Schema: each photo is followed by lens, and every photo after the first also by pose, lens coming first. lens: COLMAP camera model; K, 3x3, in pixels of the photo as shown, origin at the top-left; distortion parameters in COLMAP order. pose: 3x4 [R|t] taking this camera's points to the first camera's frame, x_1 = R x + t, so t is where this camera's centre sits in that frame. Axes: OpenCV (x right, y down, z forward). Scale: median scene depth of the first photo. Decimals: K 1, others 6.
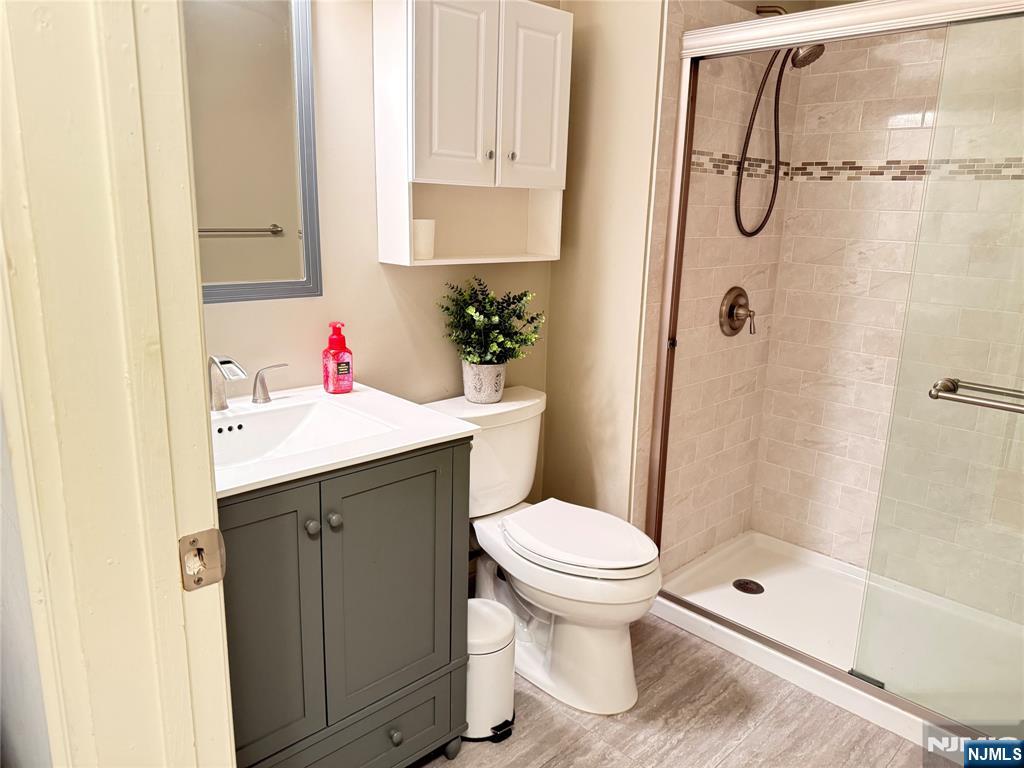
lens RADIAL K [[720.8, 0, 496.5], [0, 720.8, 385.5], [0, 0, 1]] dist [0.086516, -0.103369]
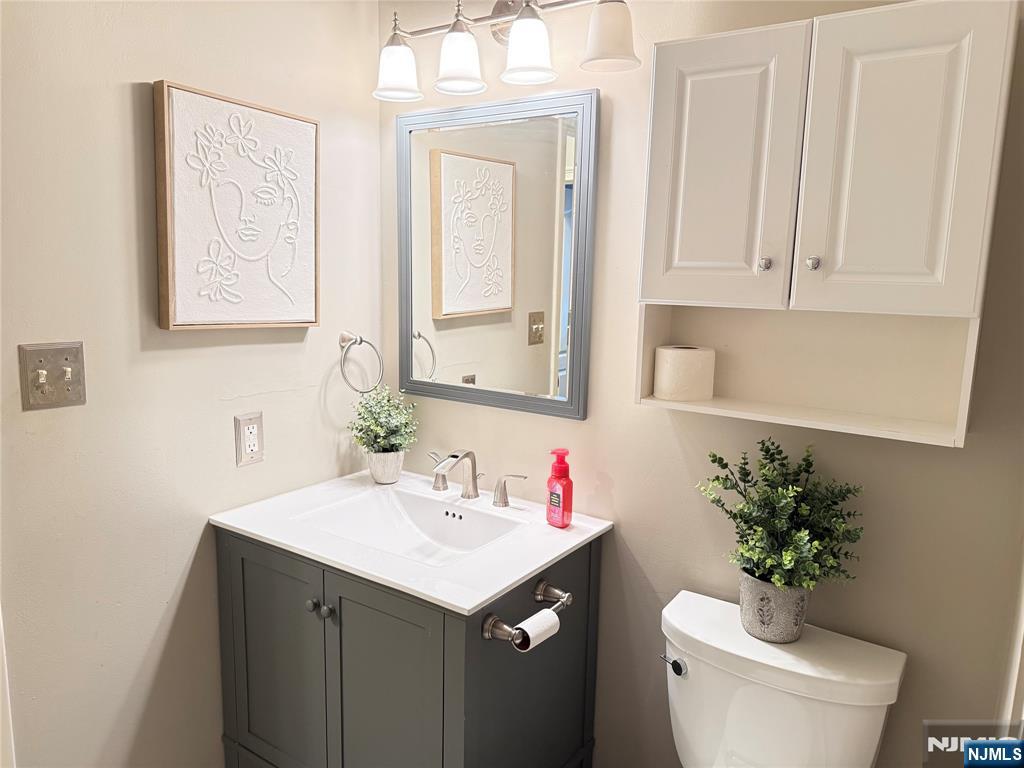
lens RADIAL K [[720.8, 0, 496.5], [0, 720.8, 385.5], [0, 0, 1]] dist [0.086516, -0.103369]
pose [[0.210955, 0.144424, -0.966768, 0.633222], [-0.232317, 0.968094, 0.093929, -0.230663], [0.949488, 0.204782, 0.237777, 0.675665]]
